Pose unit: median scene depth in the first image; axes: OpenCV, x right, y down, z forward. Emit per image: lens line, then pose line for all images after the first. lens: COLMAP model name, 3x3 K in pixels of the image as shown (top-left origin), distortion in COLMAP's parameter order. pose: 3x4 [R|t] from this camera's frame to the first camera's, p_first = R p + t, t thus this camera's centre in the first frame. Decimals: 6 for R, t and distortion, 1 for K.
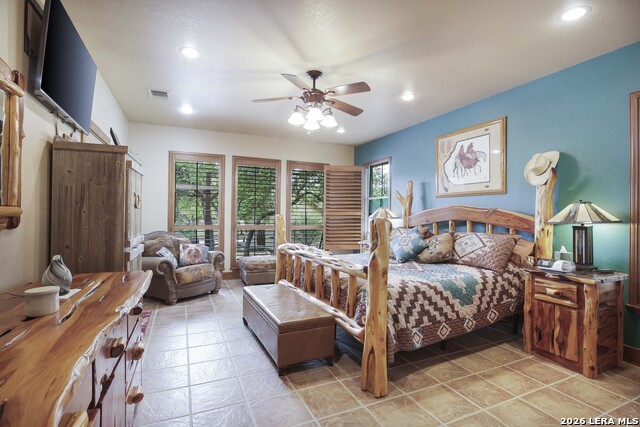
lens RADIAL K [[310.7, 0, 317.9], [0, 310.7, 214.2], [0, 0, 1]] dist [-0.035820, 0.003217]
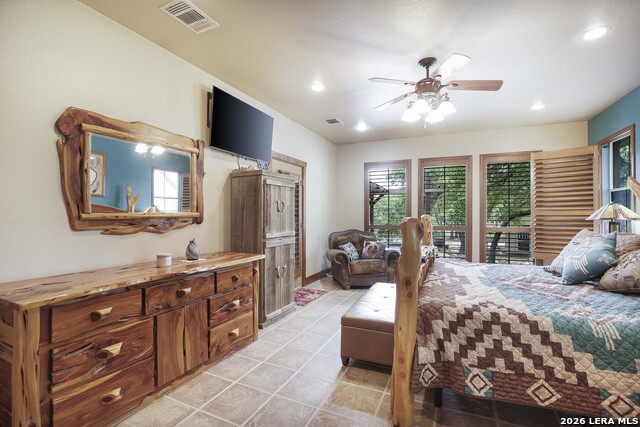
lens RADIAL K [[293.9, 0, 318.6], [0, 293.9, 213.0], [0, 0, 1]] dist [-0.029610, 0.006578]
pose [[0.651718, -0.014995, -0.758313, 0.537968], [0.007379, 0.999883, -0.013431, 0.005893], [0.758426, 0.003158, 0.651752, 0.238051]]
